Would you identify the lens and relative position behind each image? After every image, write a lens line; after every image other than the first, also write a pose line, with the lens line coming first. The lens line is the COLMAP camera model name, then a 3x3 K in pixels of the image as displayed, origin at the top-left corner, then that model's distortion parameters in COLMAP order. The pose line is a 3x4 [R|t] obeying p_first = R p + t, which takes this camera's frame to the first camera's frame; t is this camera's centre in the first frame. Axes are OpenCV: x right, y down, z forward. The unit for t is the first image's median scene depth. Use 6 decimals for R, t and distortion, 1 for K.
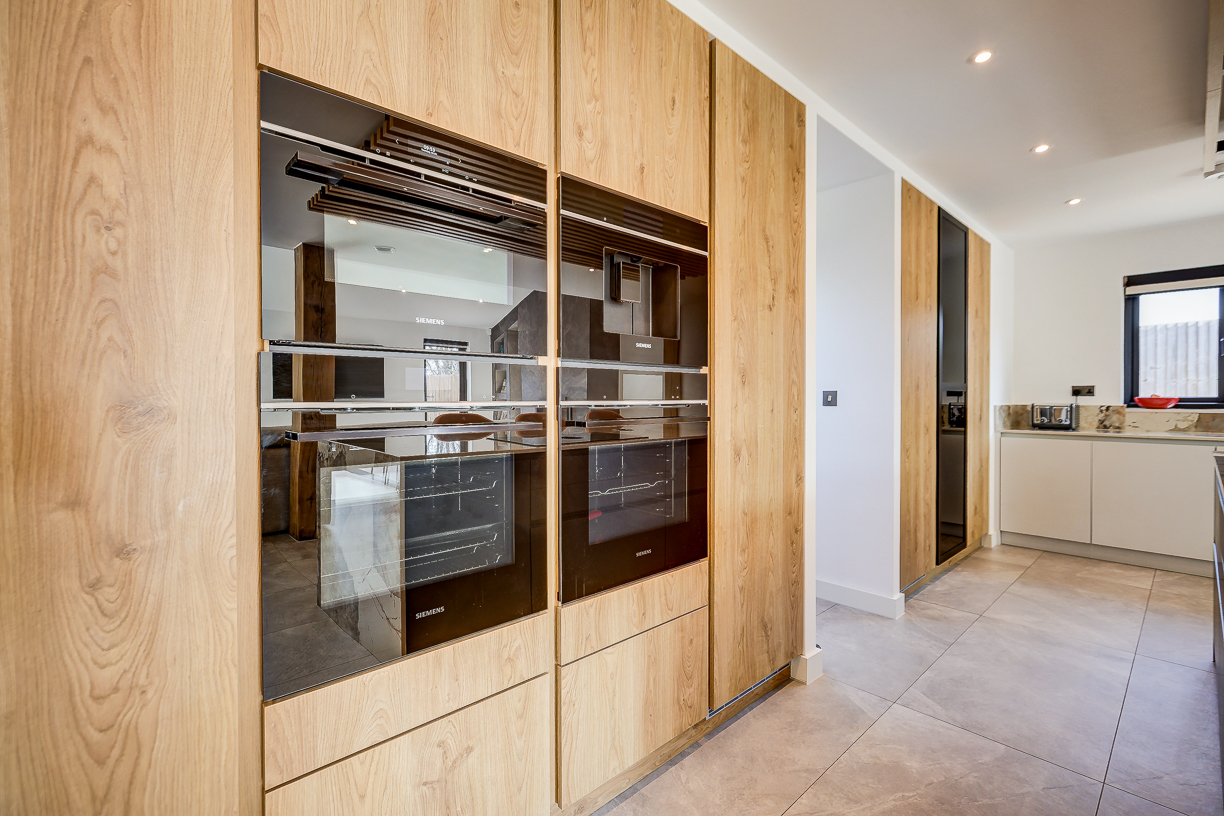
lens RADIAL K [[563.8, 0, 611.9], [0, 563.8, 404.9], [0, 0, 1]] dist [-0.002982, 0.000322]
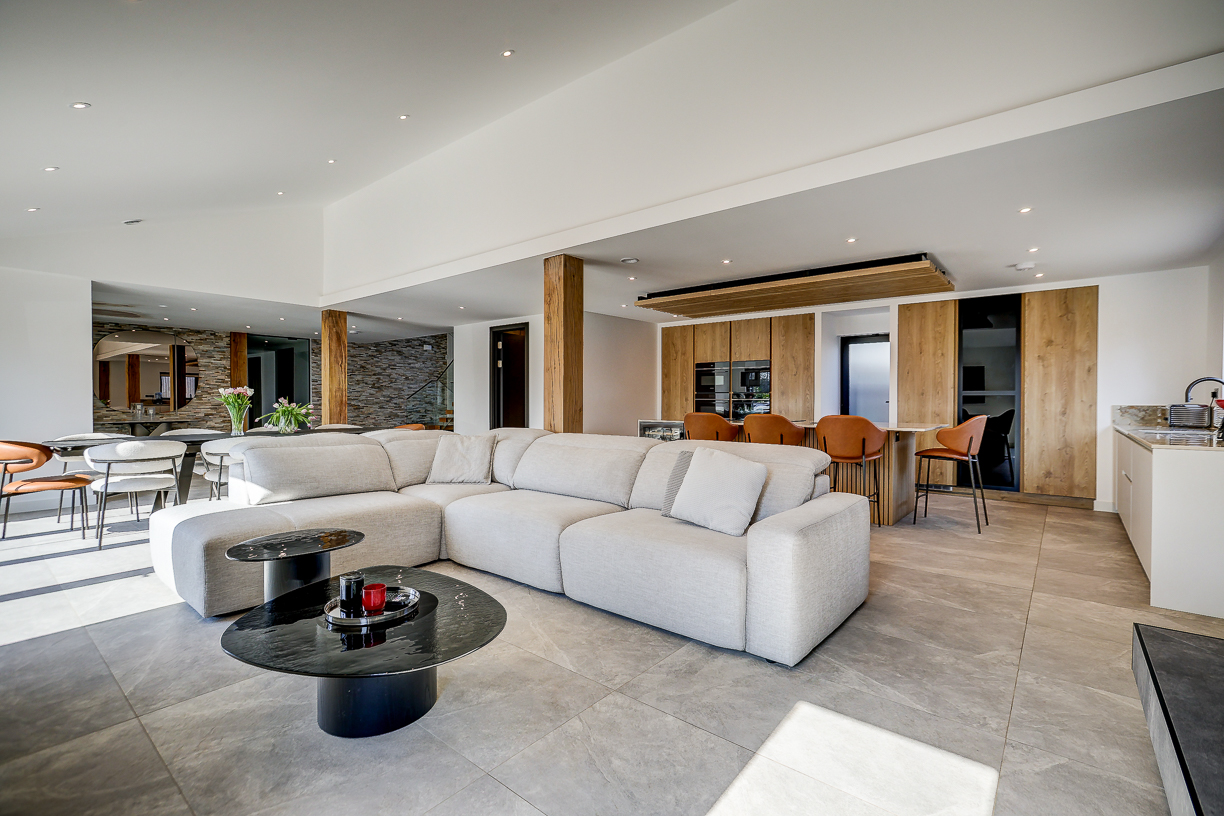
lens RADIAL K [[563.8, 0, 612.6], [0, 563.8, 406.5], [0, 0, 1]] dist [-0.002982, 0.000322]
pose [[0.101871, 0.019454, -0.994607, 4.216320], [-0.009402, 0.999783, 0.018592, -0.021126], [0.994753, 0.007458, 0.102031, -0.648147]]
